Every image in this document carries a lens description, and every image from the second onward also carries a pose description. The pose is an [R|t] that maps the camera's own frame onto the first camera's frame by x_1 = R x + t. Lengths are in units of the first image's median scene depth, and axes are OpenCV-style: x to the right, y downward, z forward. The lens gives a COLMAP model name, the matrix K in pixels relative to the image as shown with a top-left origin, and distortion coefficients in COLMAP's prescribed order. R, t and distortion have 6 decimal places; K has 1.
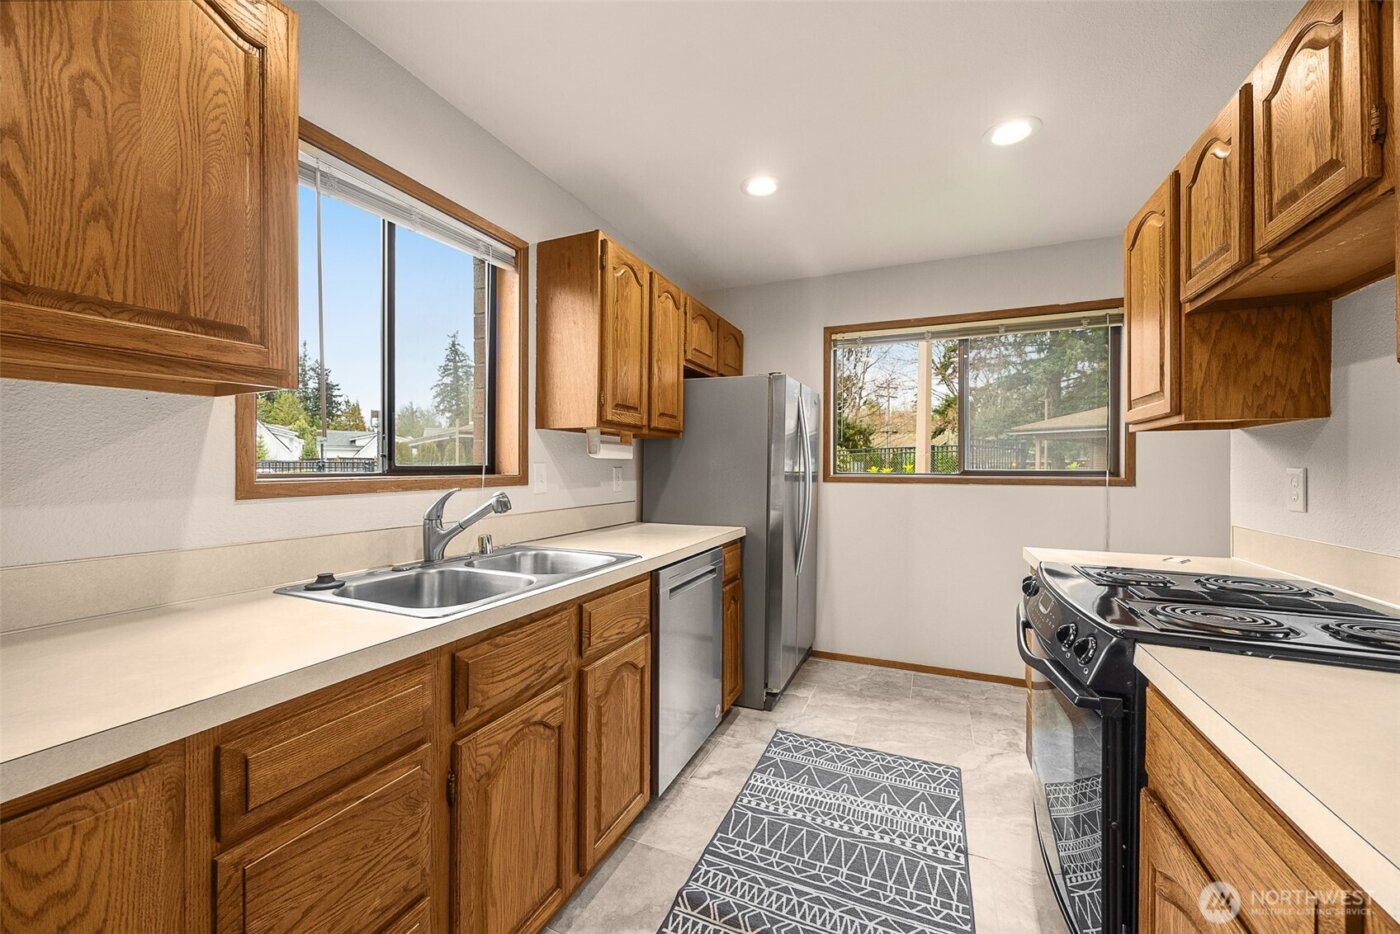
lens RADIAL K [[538.6, 0, 700.0], [0, 538.6, 466.6], [0, 0, 1]] dist [-0.006230, 0.000631]
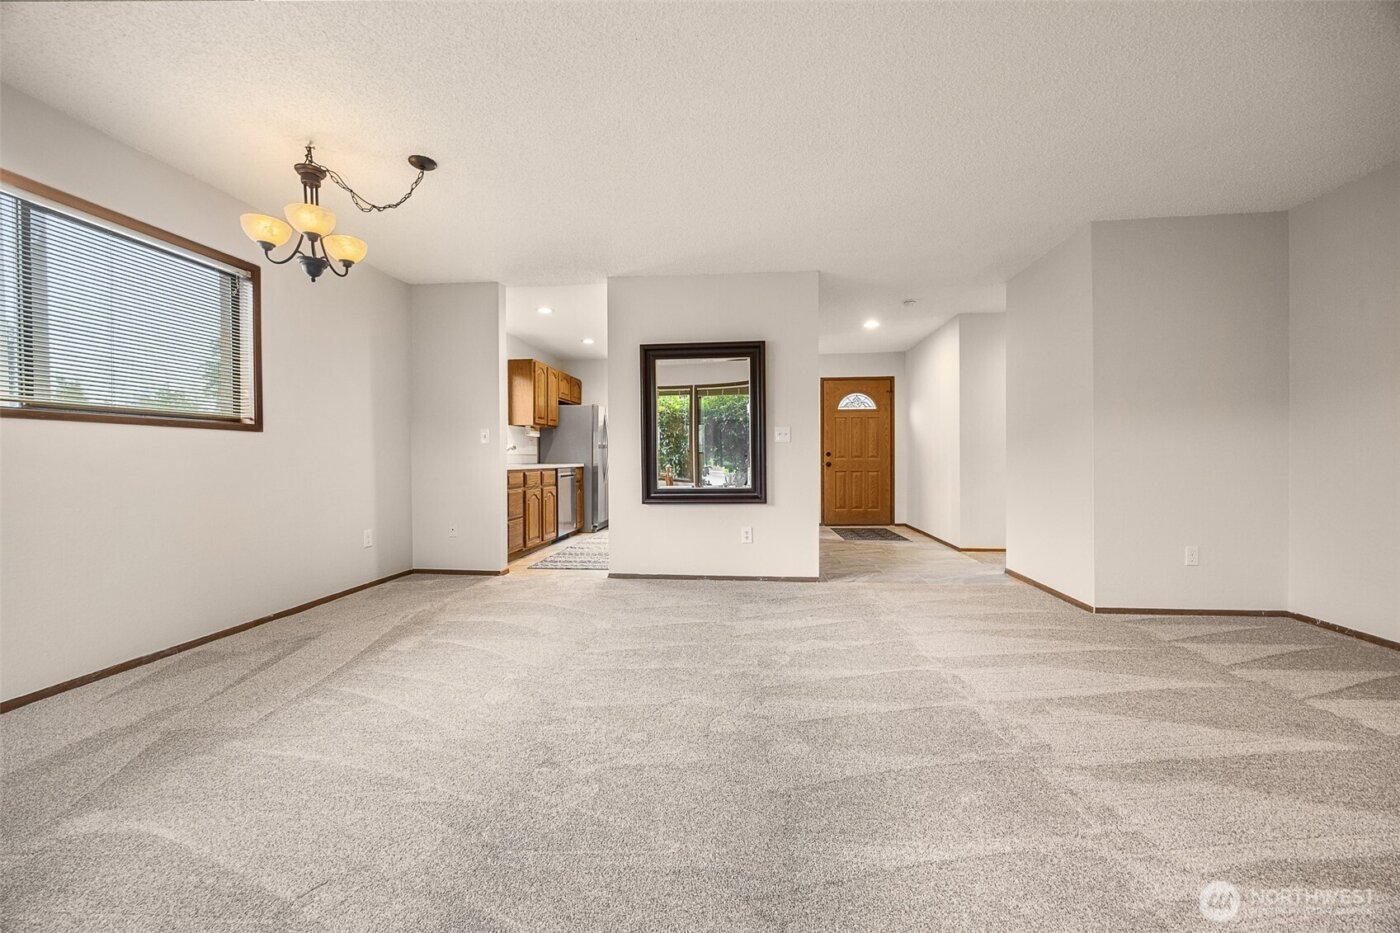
lens RADIAL K [[538.6, 0, 700.3], [0, 538.6, 455.2], [0, 0, 1]] dist [-0.006230, 0.000631]
pose [[0.953325, -0.006858, 0.301869, -0.209958], [0.008730, 0.999950, -0.004853, 0.118211], [-0.301821, 0.007262, 0.953337, -2.127746]]
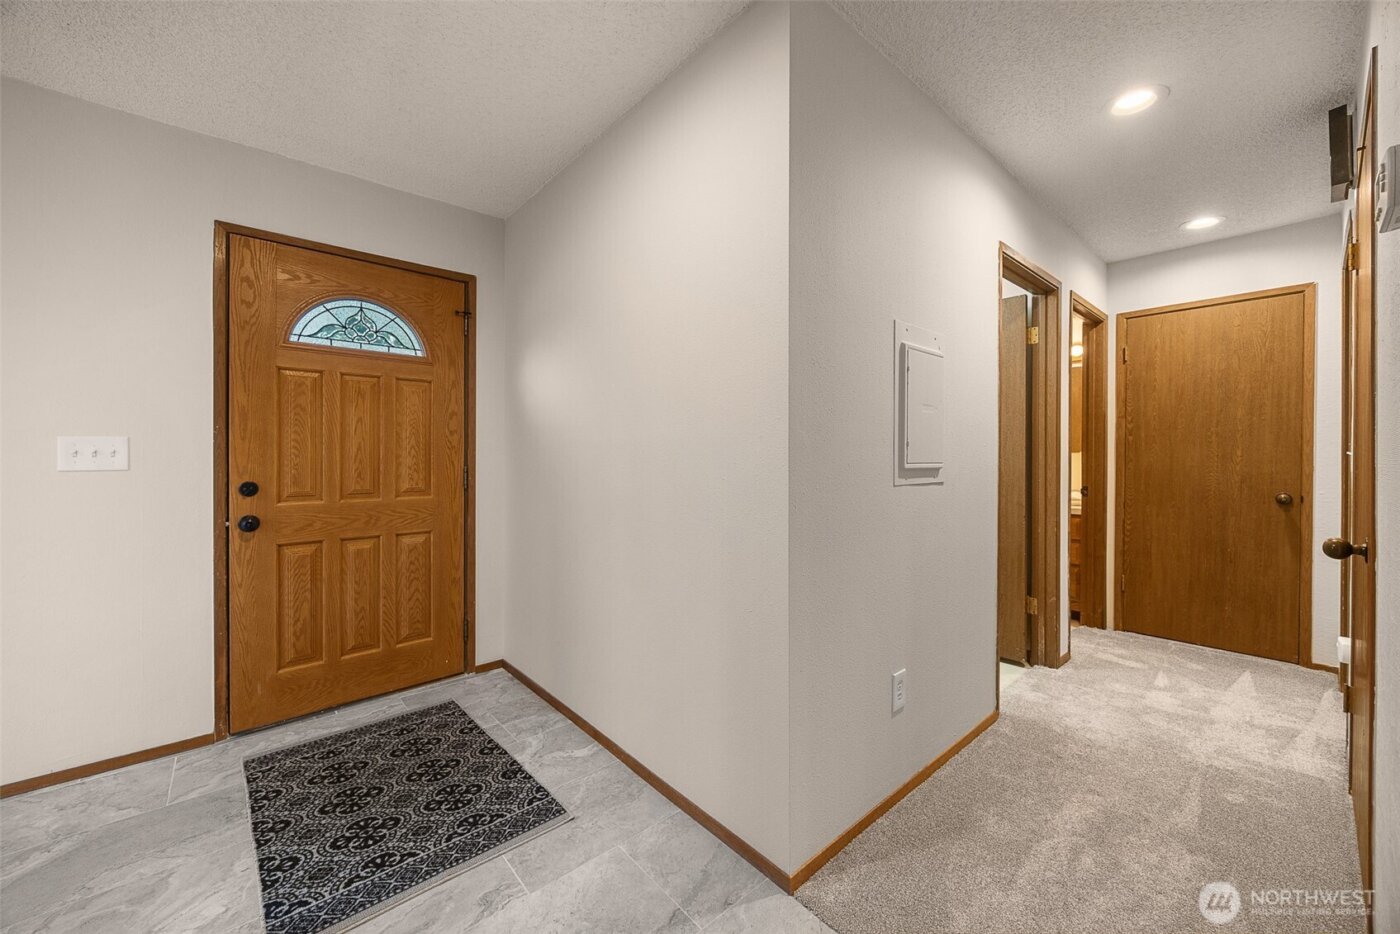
lens RADIAL K [[538.6, 0, 714.3], [0, 538.6, 458.1], [0, 0, 1]] dist [-0.006230, 0.000631]
pose [[0.424349, -0.003264, 0.905493, 1.131191], [0.005244, 0.999986, 0.001147, 0.043555], [-0.905483, 0.004262, 0.424360, -0.226715]]
